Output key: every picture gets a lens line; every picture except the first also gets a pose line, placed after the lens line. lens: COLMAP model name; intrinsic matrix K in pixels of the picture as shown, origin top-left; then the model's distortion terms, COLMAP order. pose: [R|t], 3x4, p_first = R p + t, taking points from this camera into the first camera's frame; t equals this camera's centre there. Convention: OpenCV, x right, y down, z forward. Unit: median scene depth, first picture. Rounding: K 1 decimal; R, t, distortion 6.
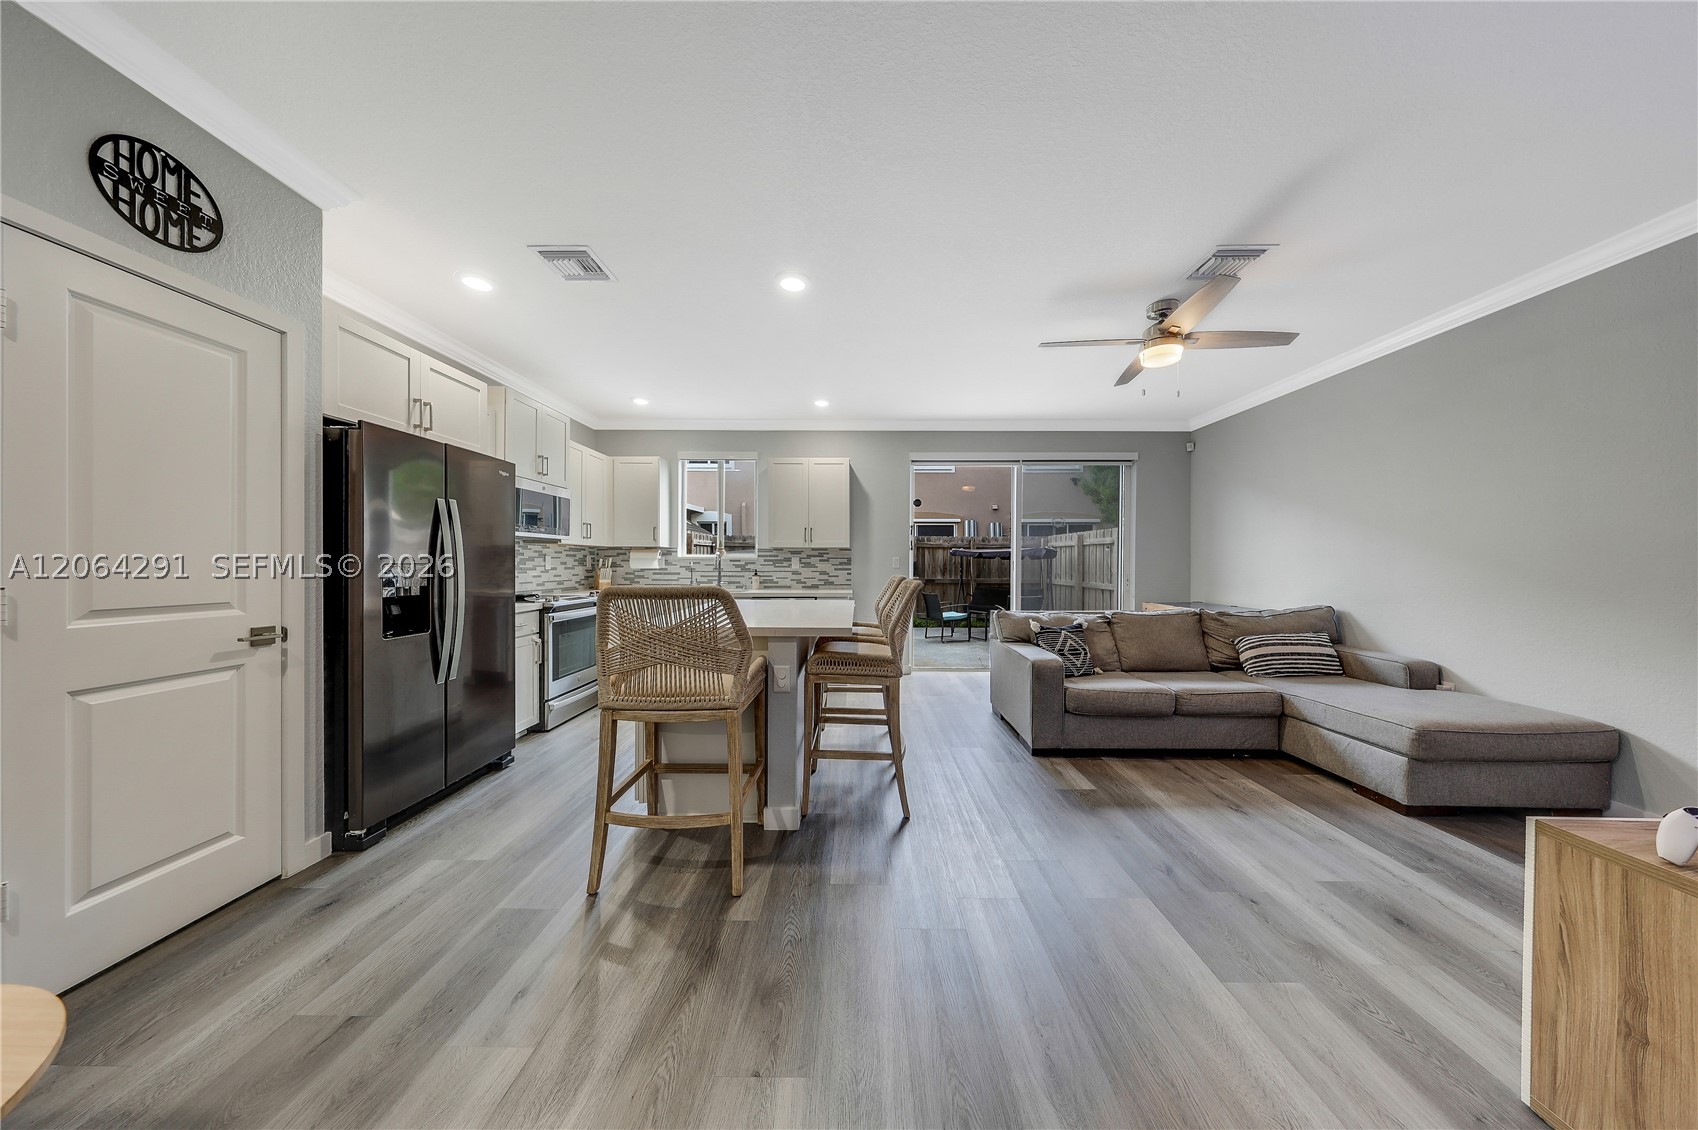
lens RADIAL K [[490.8, 0, 856.3], [0, 490.8, 564.5], [0, 0, 1]] dist [-0.002649, 0.000552]
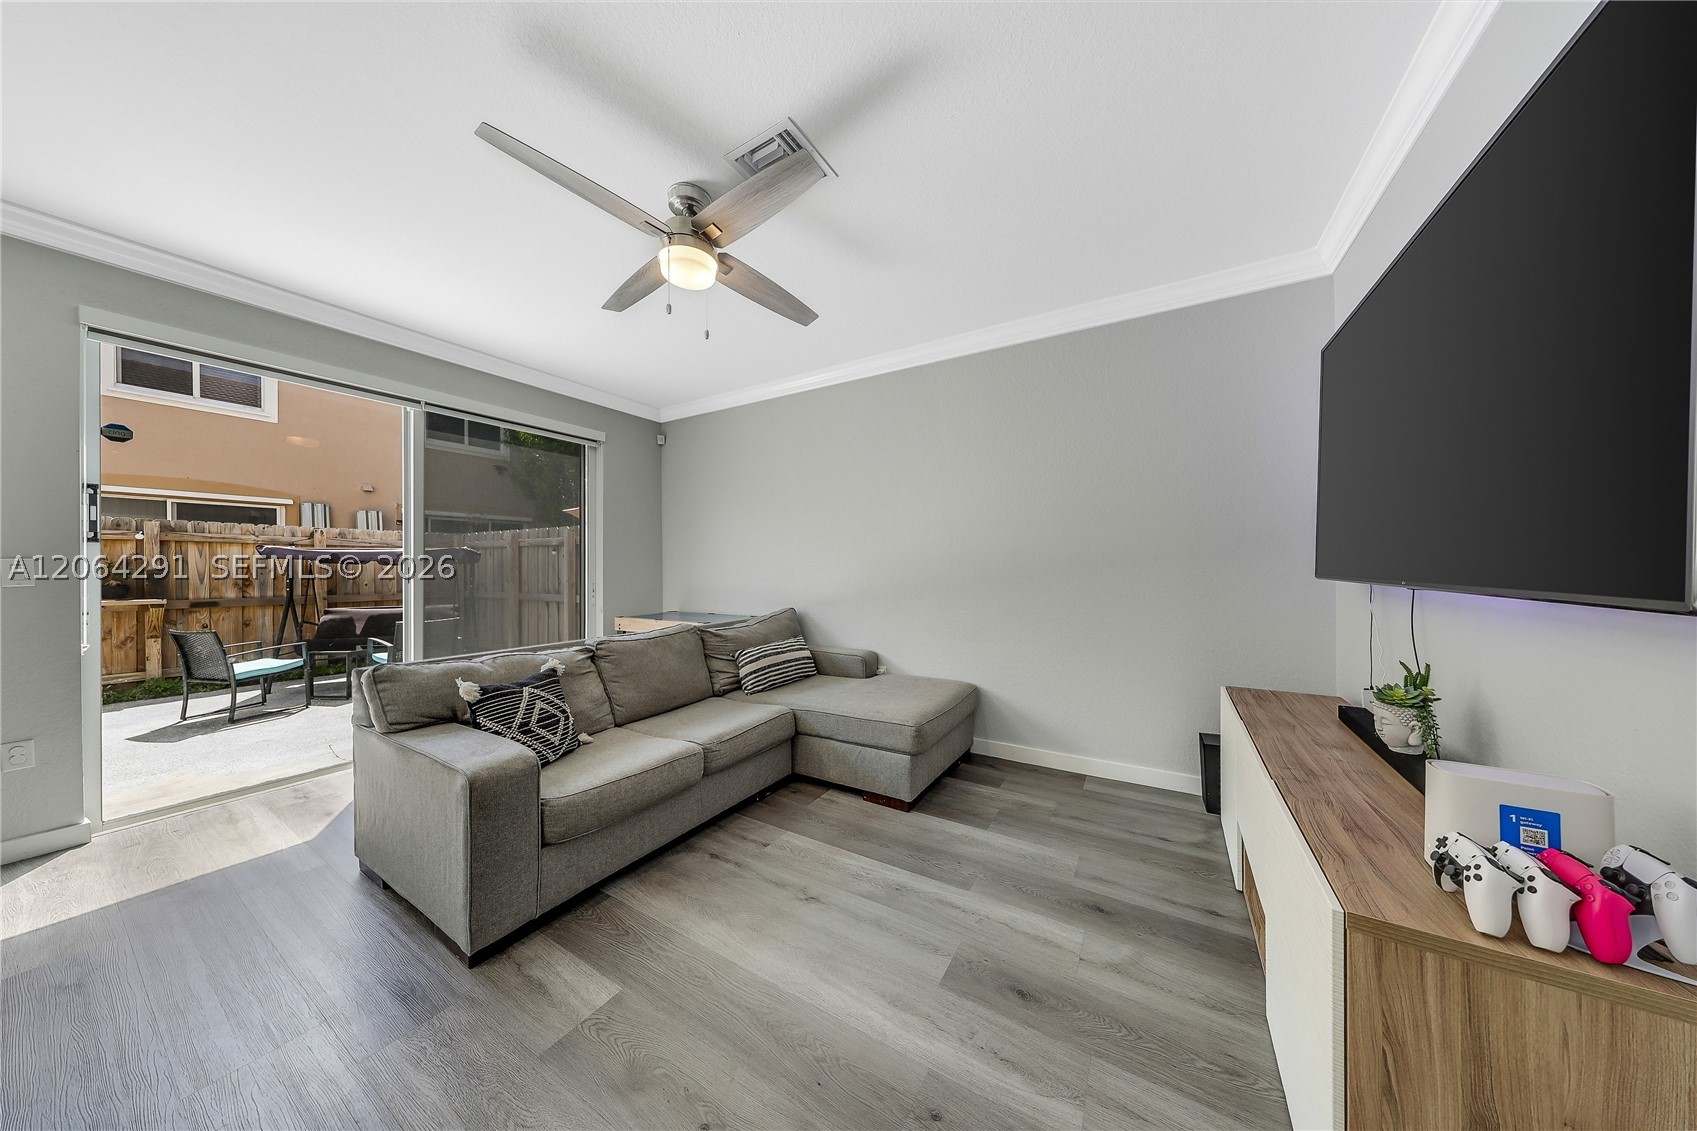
lens RADIAL K [[490.5, 0, 848.1], [0, 490.5, 565.9], [0, 0, 1]] dist [-0.002649, 0.000552]
pose [[0.497933, -0.003614, 0.867208, 0.136890], [0.010039, 0.999948, -0.001597, -0.002590], [-0.867157, 0.009501, 0.497944, 0.470878]]
